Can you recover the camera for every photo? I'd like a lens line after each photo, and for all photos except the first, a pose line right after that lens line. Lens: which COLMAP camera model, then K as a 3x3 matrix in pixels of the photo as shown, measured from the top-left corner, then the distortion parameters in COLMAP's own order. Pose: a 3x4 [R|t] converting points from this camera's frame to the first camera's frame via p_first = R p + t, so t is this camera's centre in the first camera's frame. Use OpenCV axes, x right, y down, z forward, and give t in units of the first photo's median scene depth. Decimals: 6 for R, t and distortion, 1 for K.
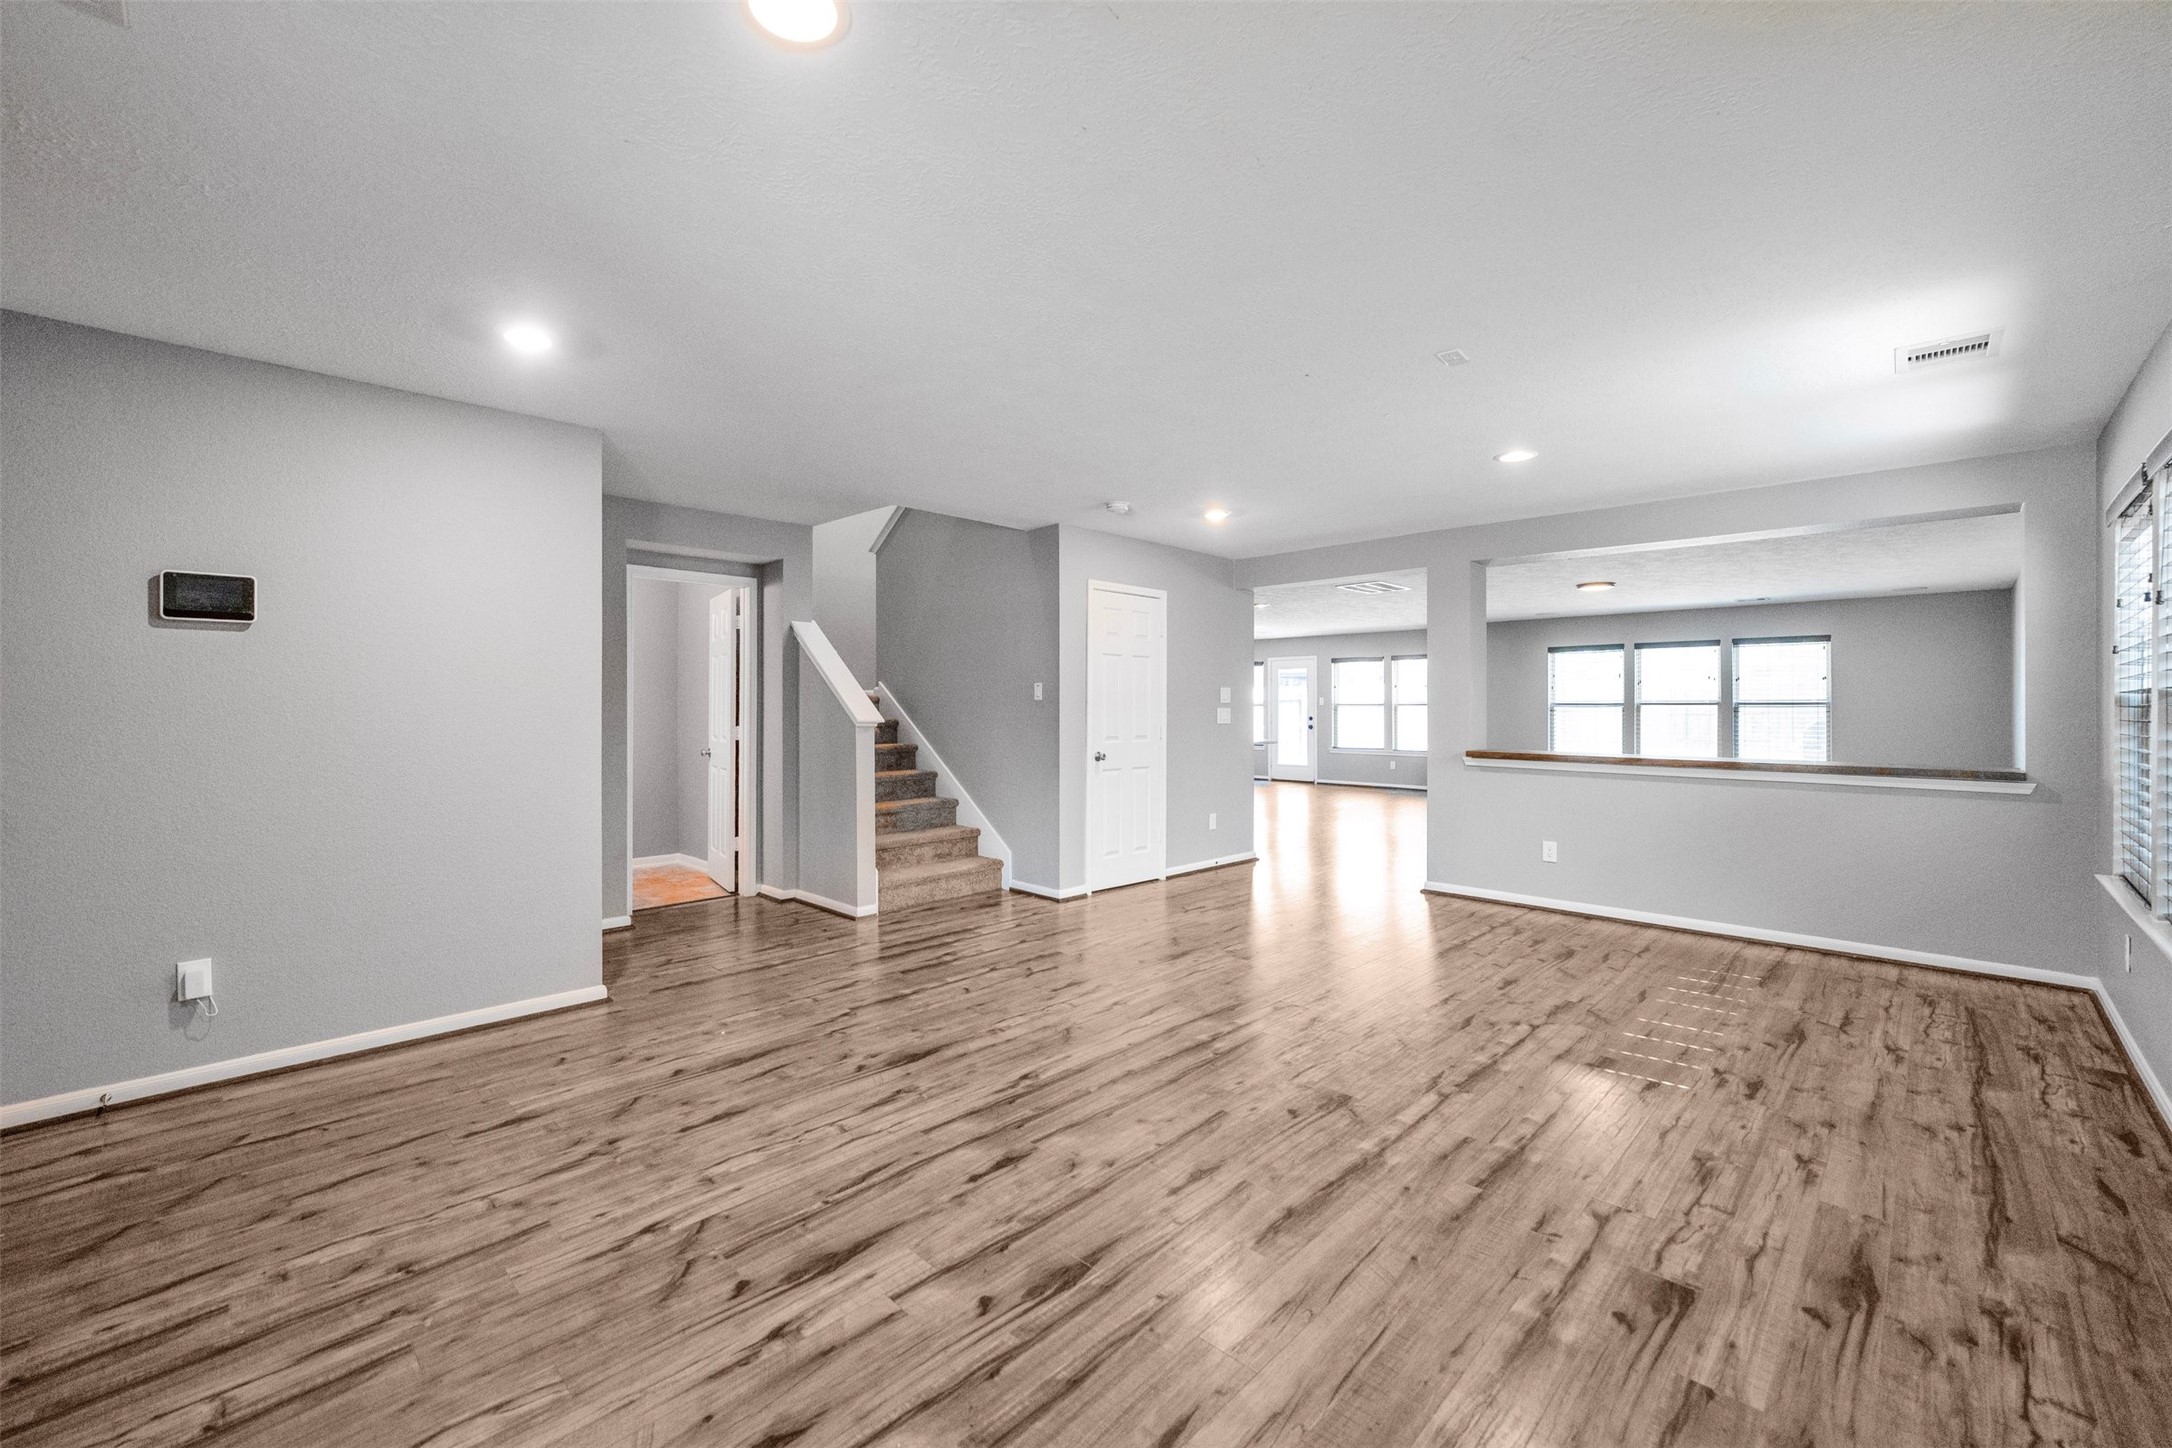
lens RADIAL K [[914.2, 0, 1079.5], [0, 914.2, 720.1], [0, 0, 1]] dist [-0.018139, 0.001317]
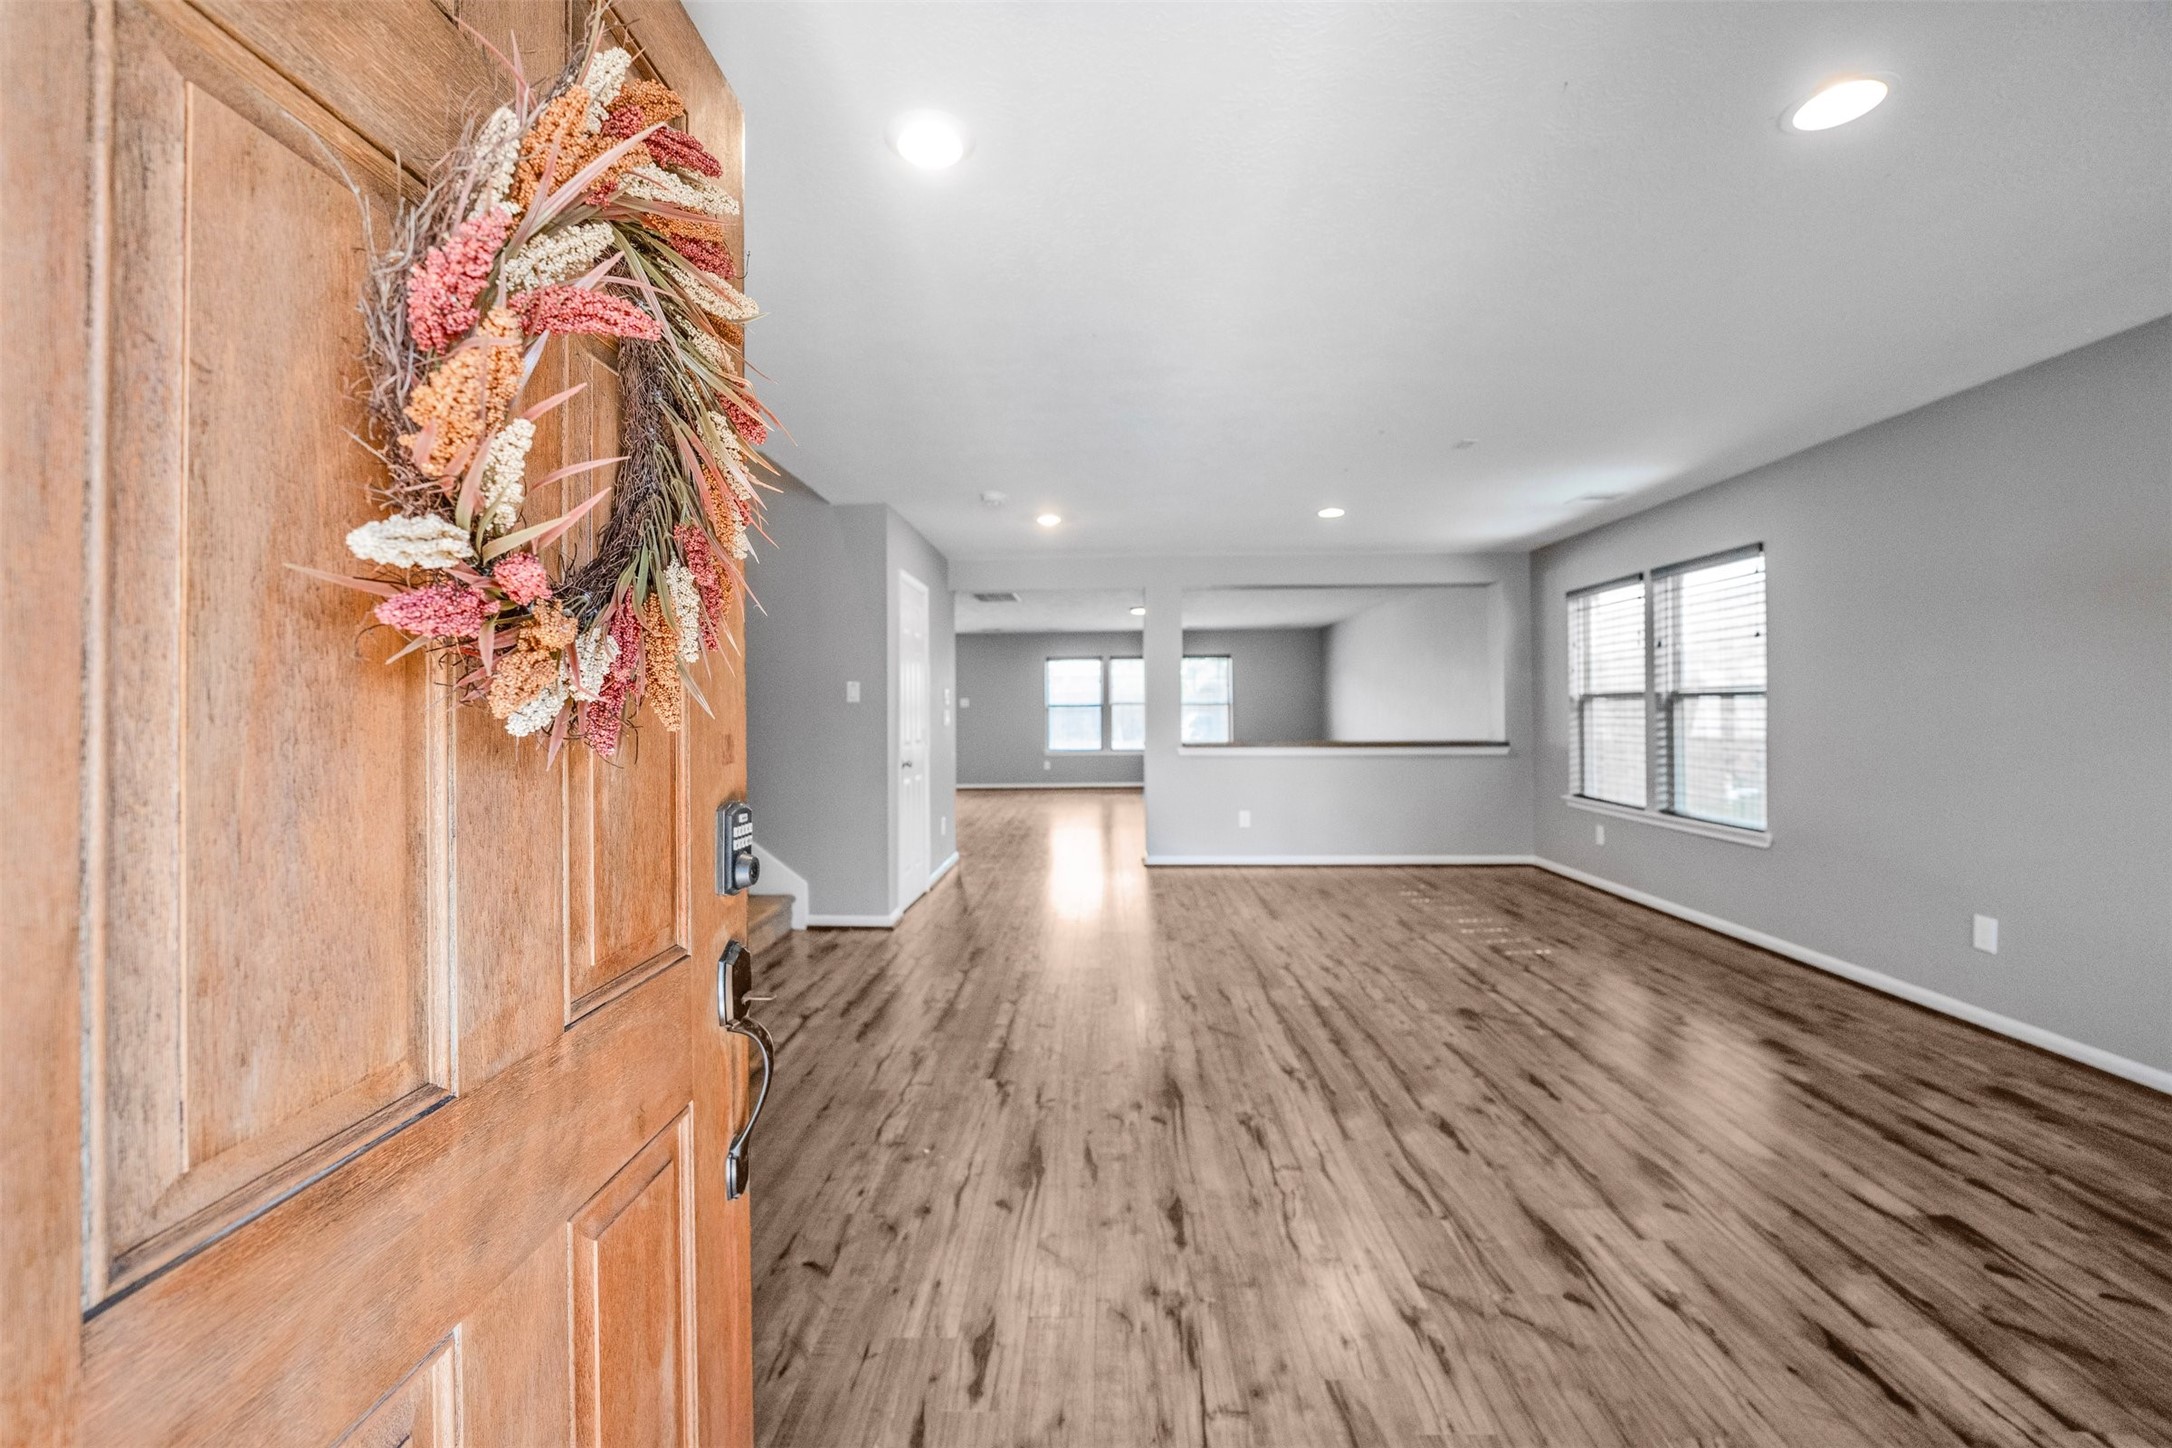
lens RADIAL K [[914.2, 0, 1079.1], [0, 914.2, 714.6], [0, 0, 1]] dist [-0.018139, 0.001317]
pose [[0.720107, -0.014664, 0.693709, -1.024152], [0.020762, 0.999784, -0.000419, -0.009485], [-0.693553, 0.014704, 0.720256, 0.476963]]
